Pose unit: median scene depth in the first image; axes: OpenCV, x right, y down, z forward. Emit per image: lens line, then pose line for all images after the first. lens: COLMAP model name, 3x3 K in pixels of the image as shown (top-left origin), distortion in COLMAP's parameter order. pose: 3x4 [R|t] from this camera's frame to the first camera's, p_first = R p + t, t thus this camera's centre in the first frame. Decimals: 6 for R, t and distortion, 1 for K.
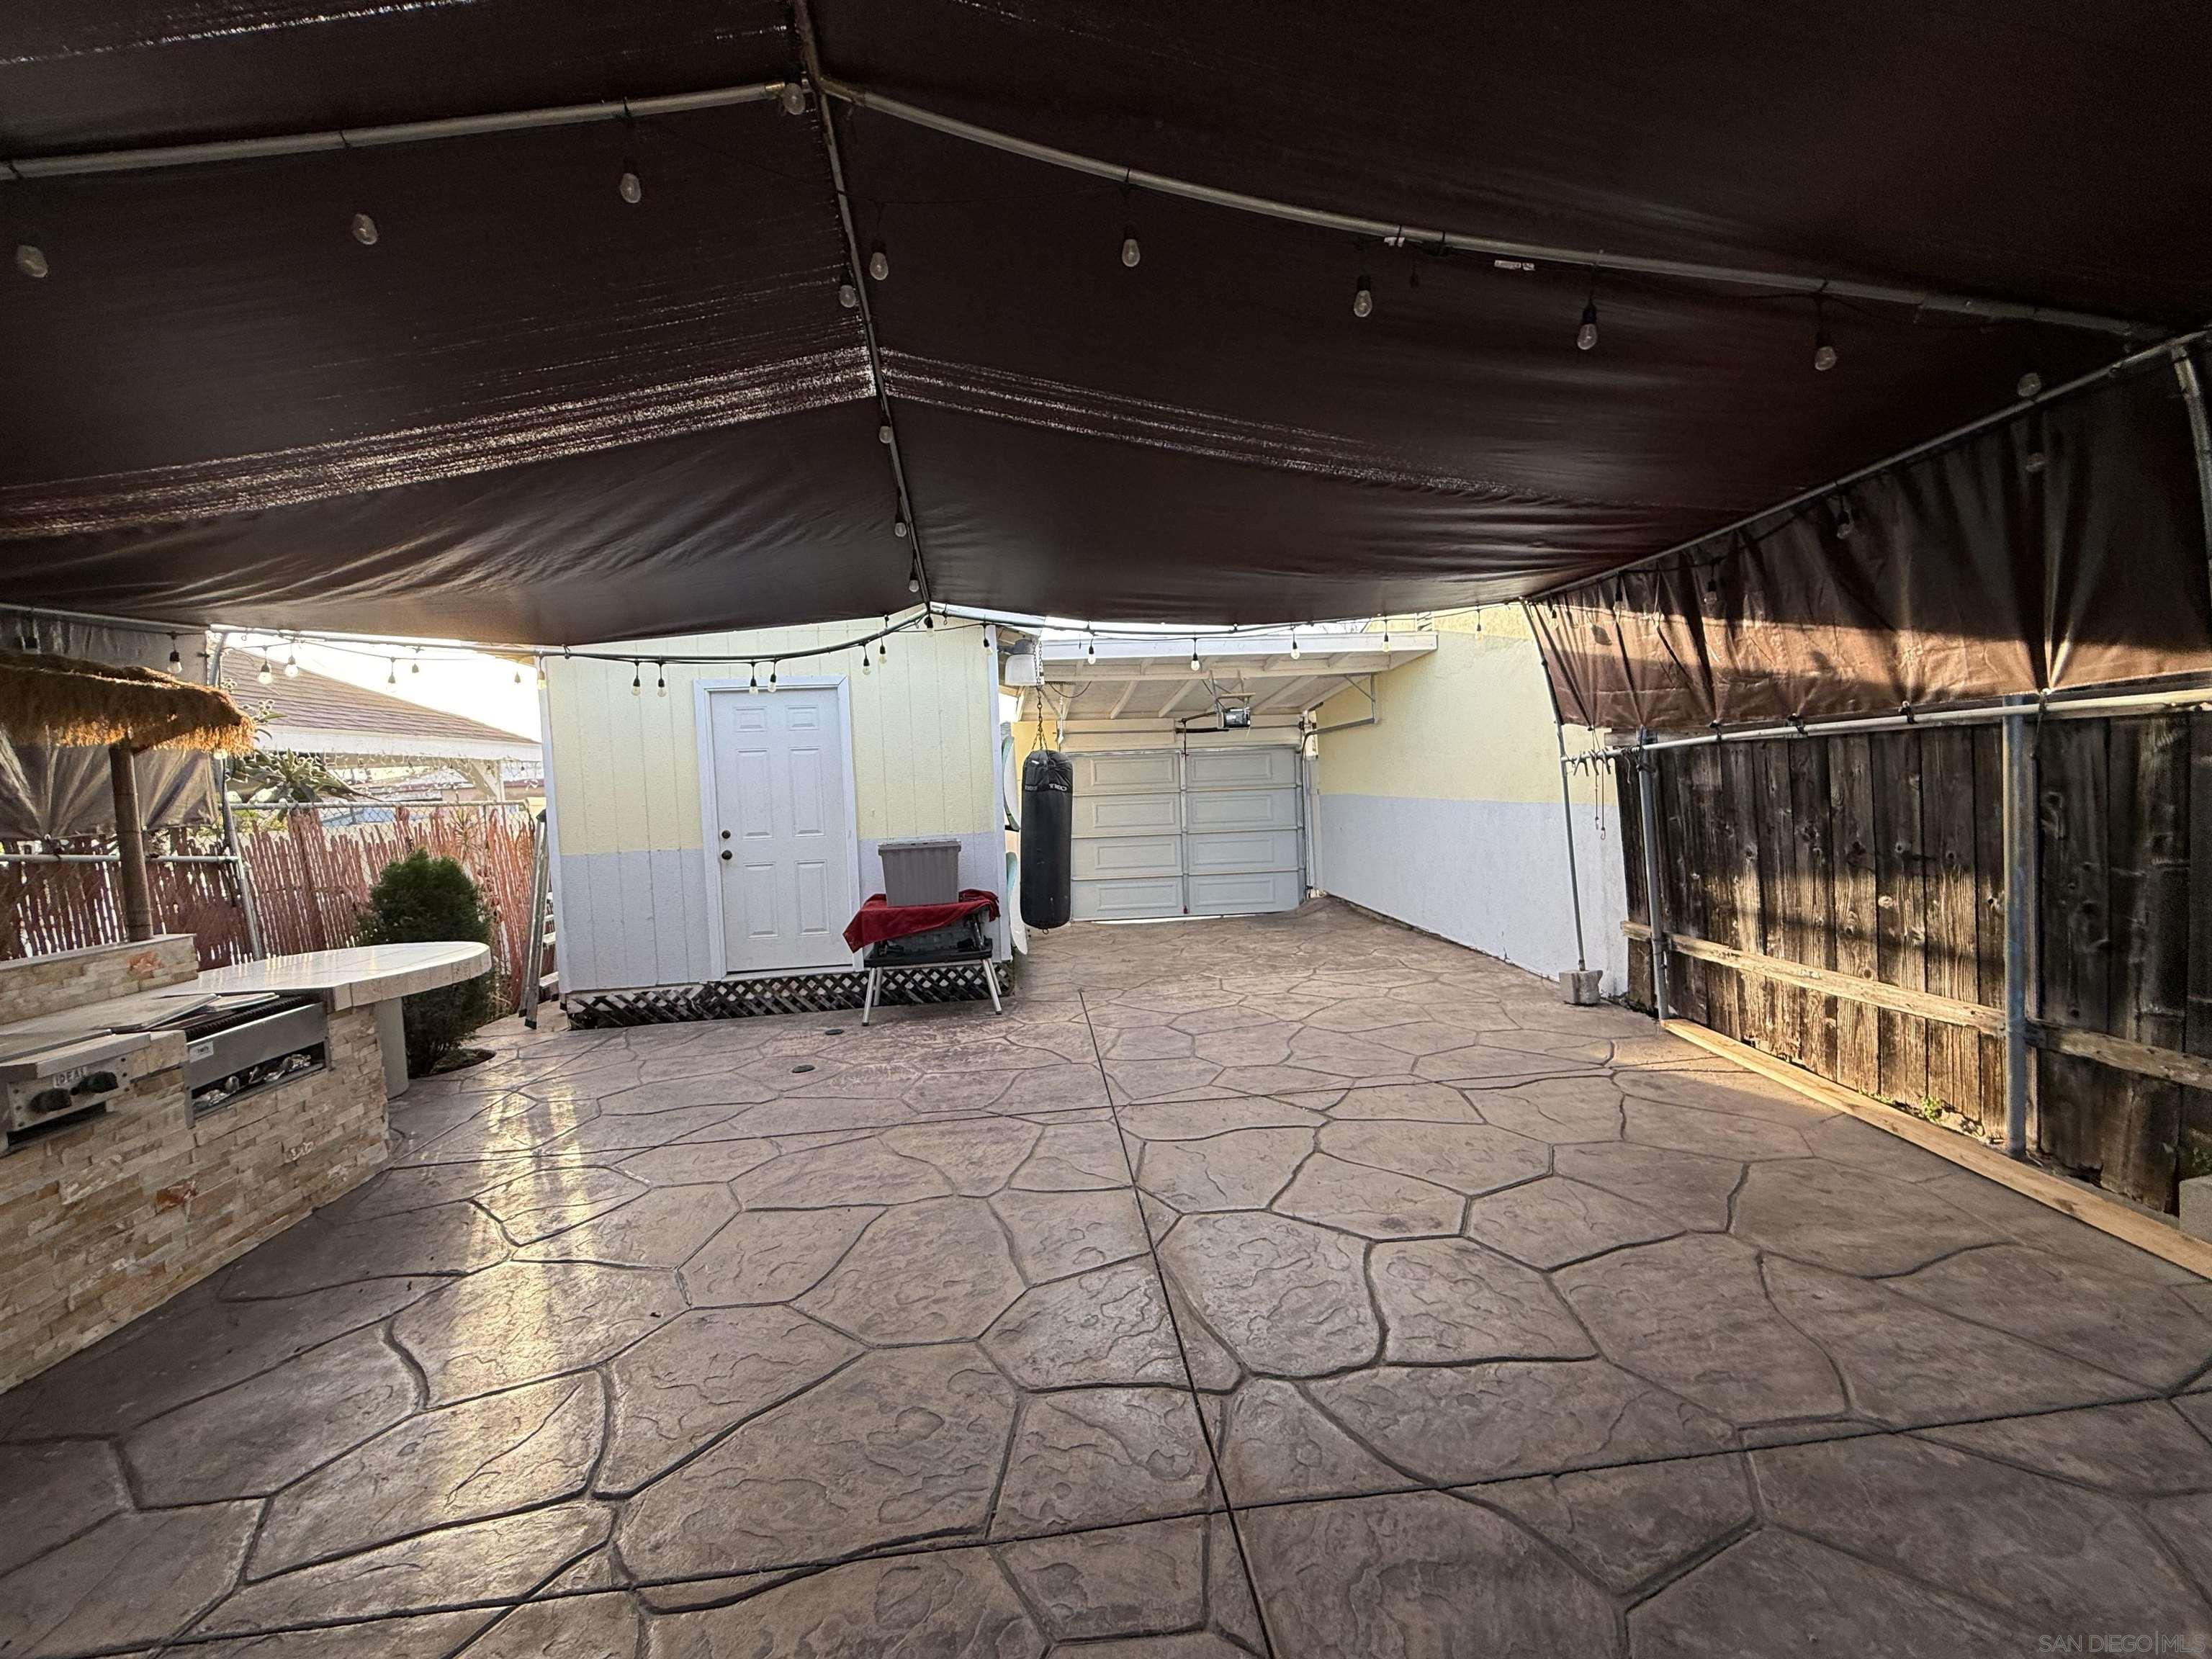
lens RADIAL K [[879.2, 0, 1101.1], [0, 879.2, 831.6], [0, 0, 1]] dist [-0.000049, -0.000129]
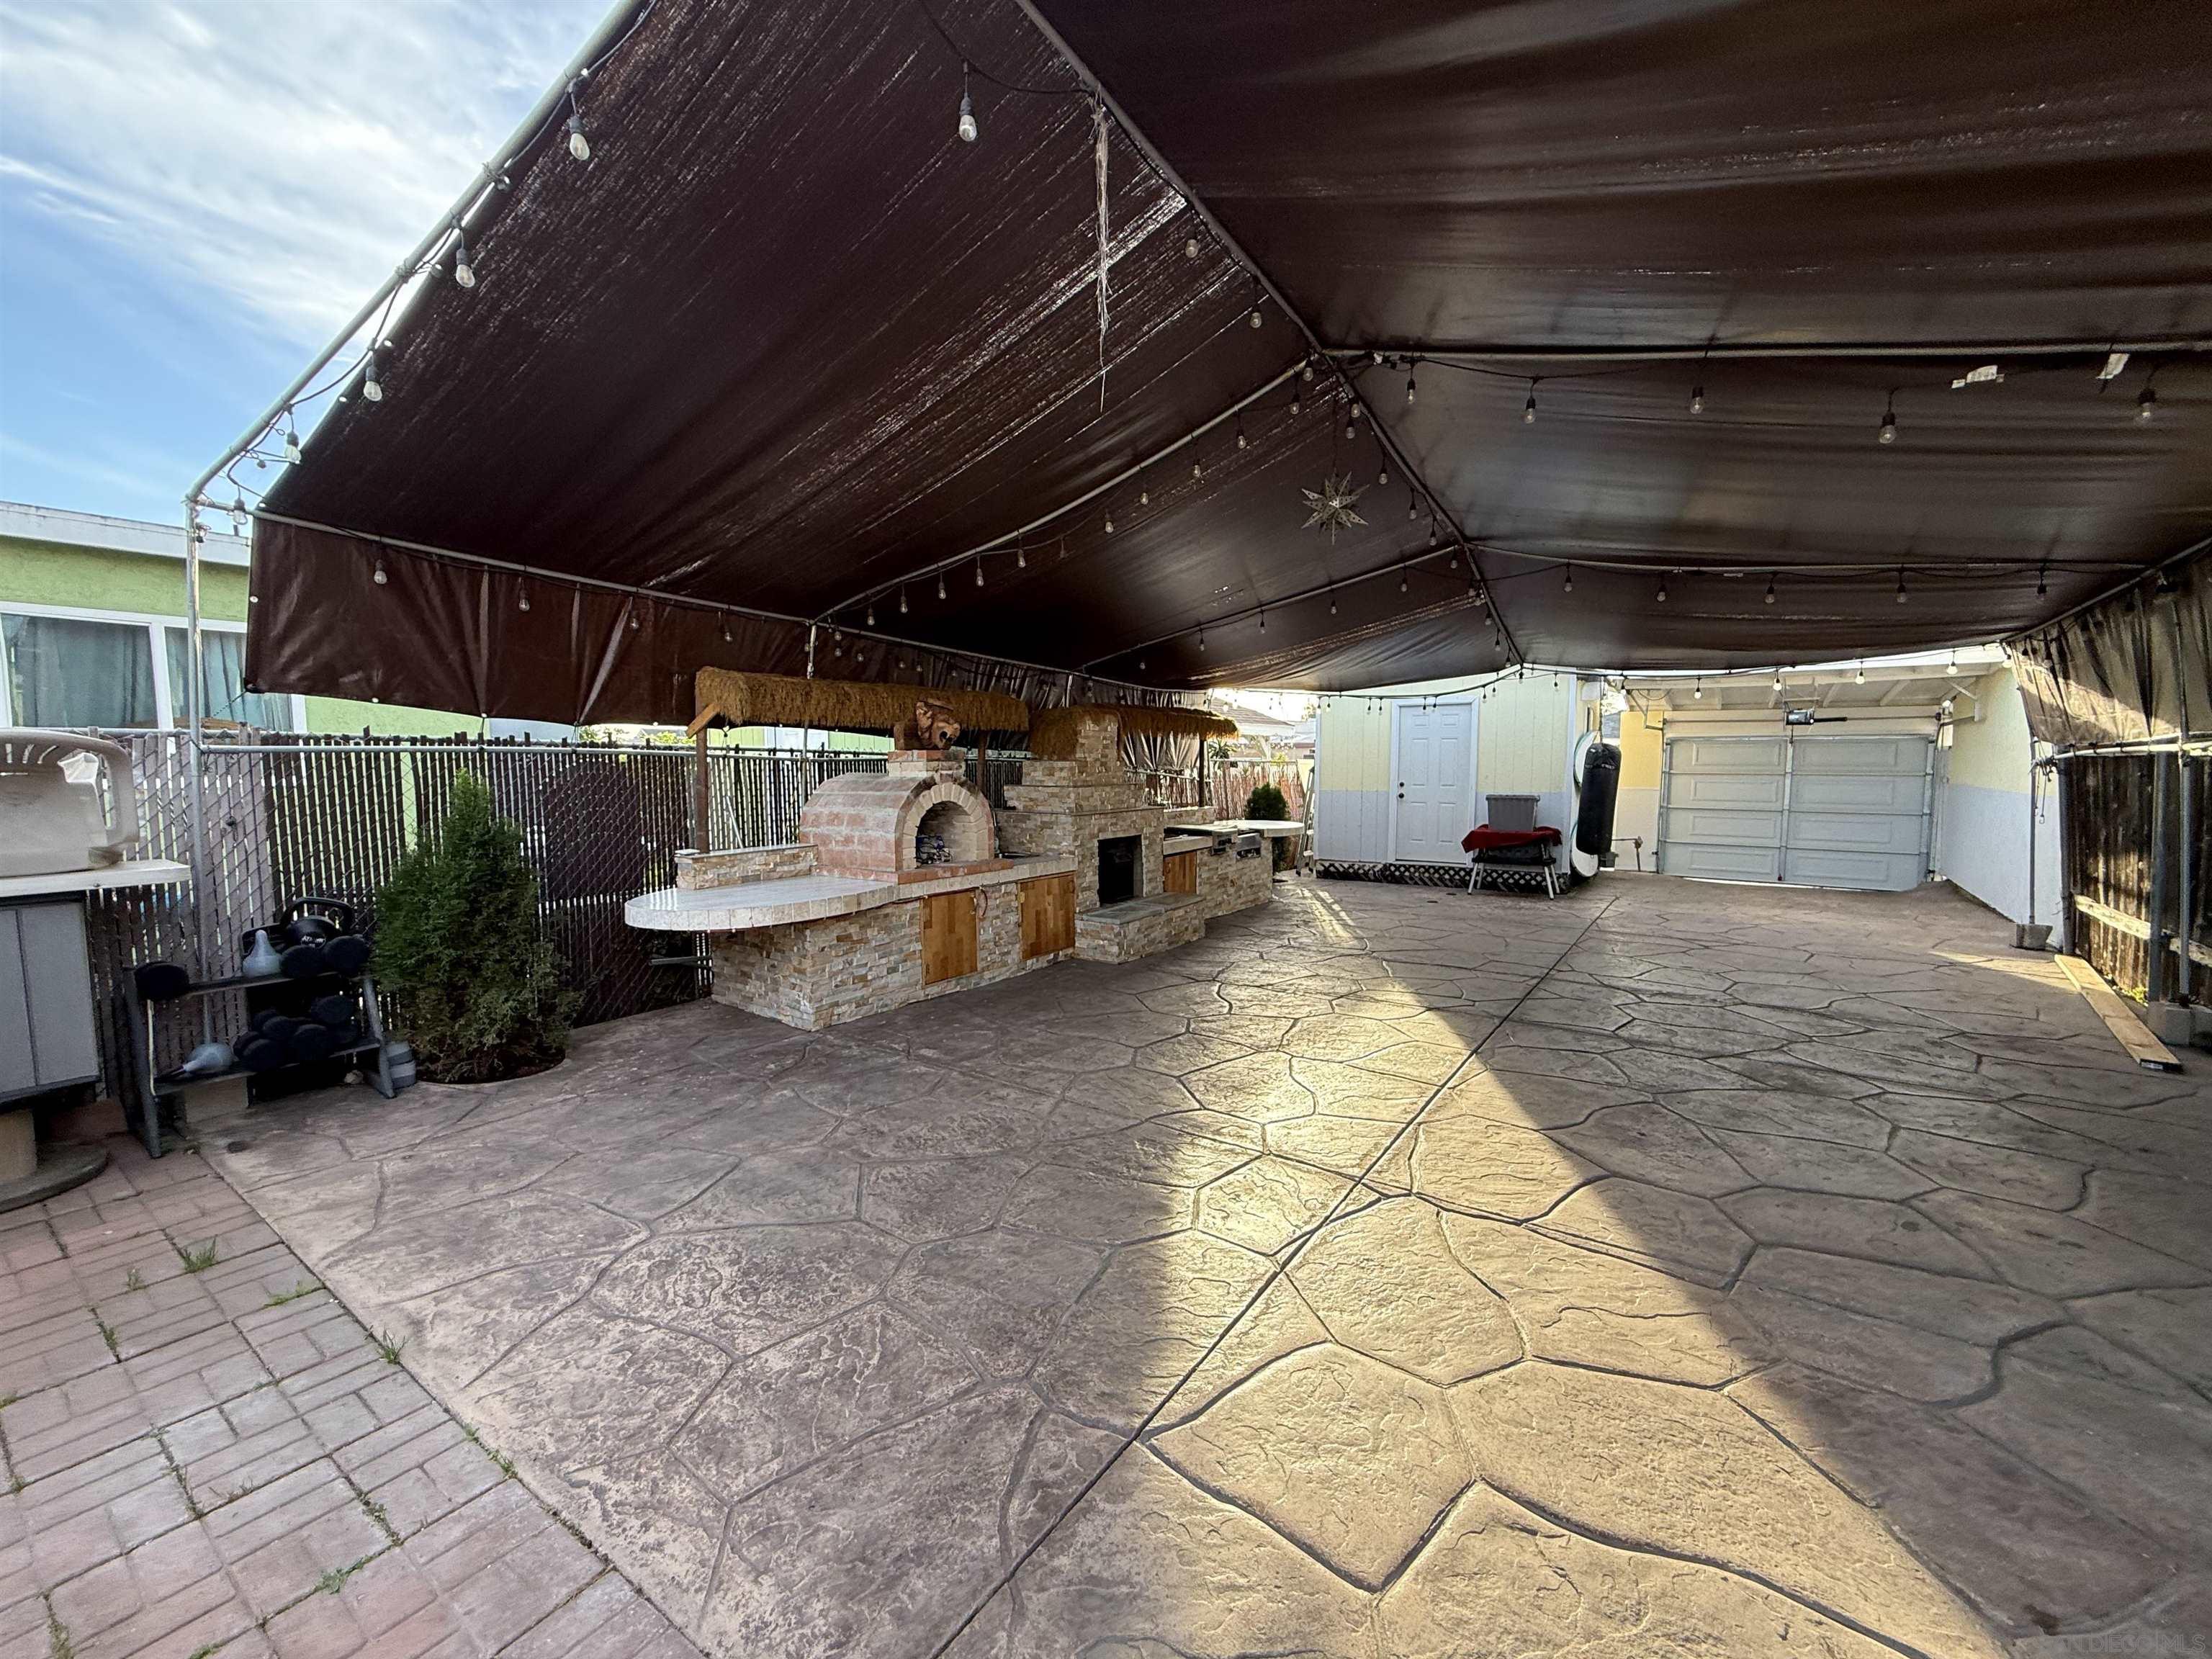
lens RADIAL K [[879.2, 0, 1103.9], [0, 879.2, 831.3], [0, 0, 1]] dist [-0.000049, -0.000129]
pose [[0.758744, 0.092174, -0.644835, 0.302059], [-0.065199, 0.995713, 0.065613, 0.022023], [0.648118, -0.007741, 0.761500, -0.824132]]
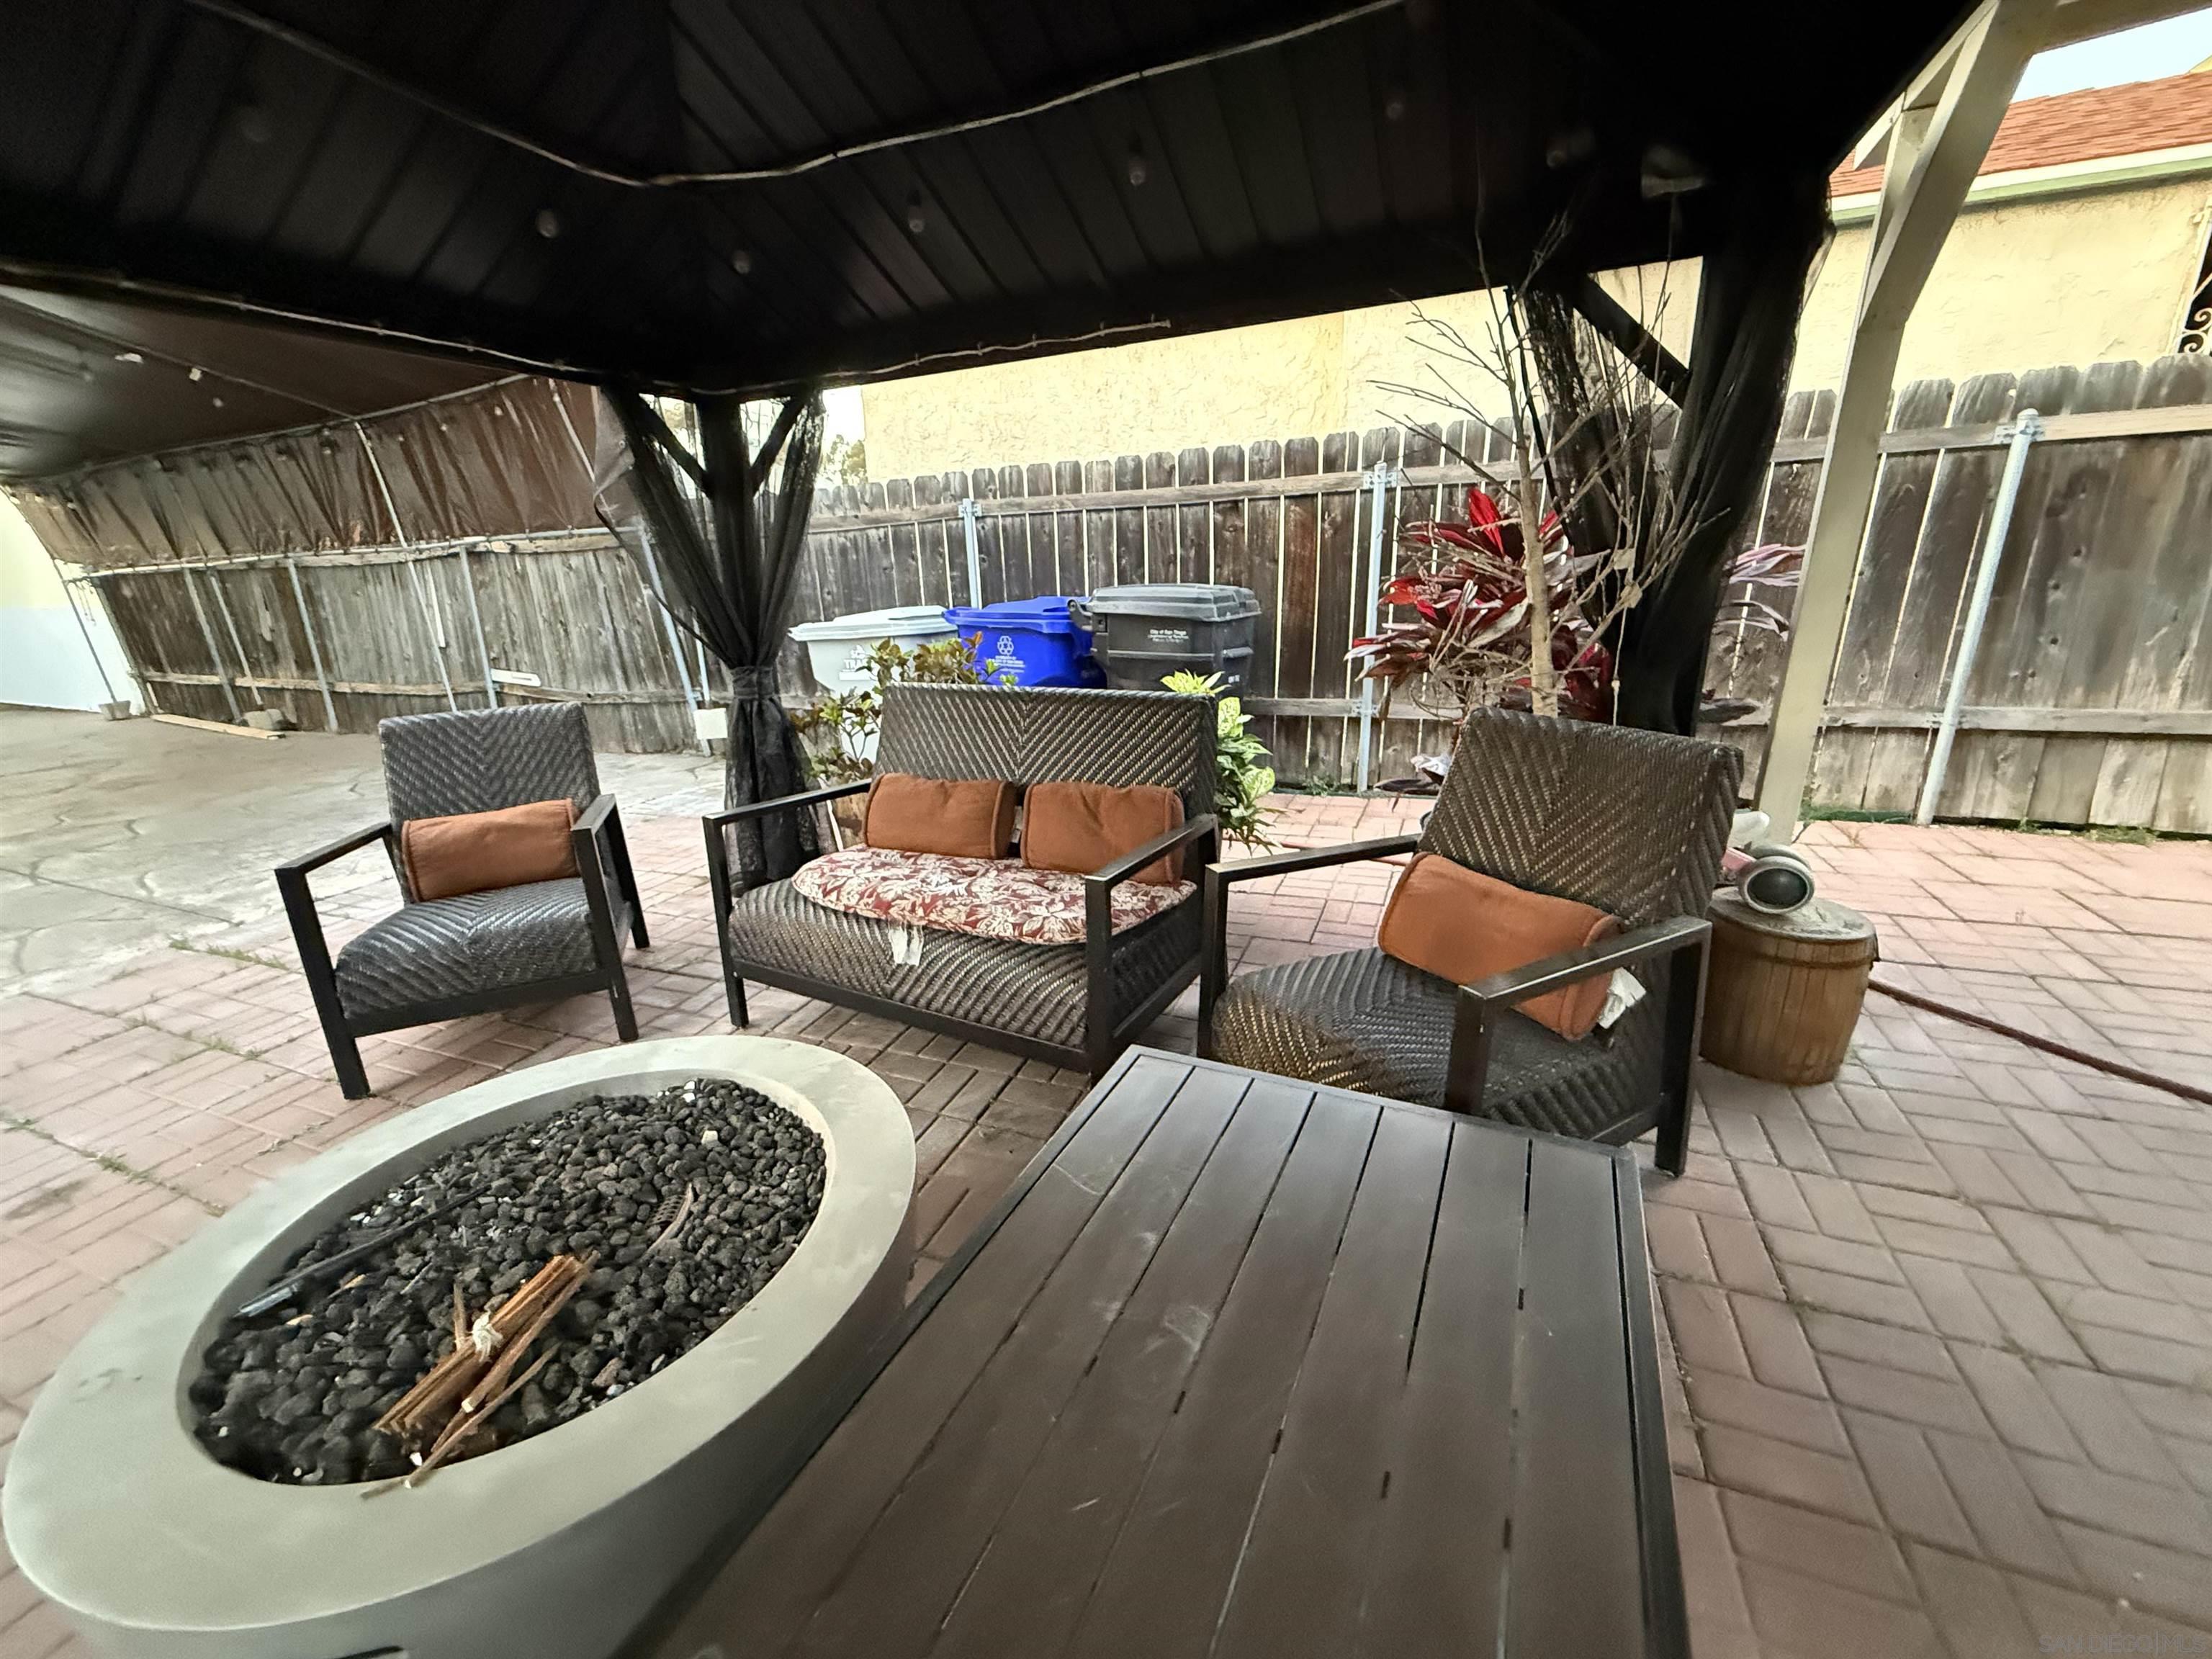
lens RADIAL K [[879.2, 0, 1094.8], [0, 879.2, 830.8], [0, 0, 1]] dist [-0.000049, -0.000129]
pose [[0.472345, -0.225787, 0.852004, -0.093924], [0.053906, 0.972224, 0.227761, 0.103072], [-0.879764, -0.061654, 0.471396, -1.511380]]
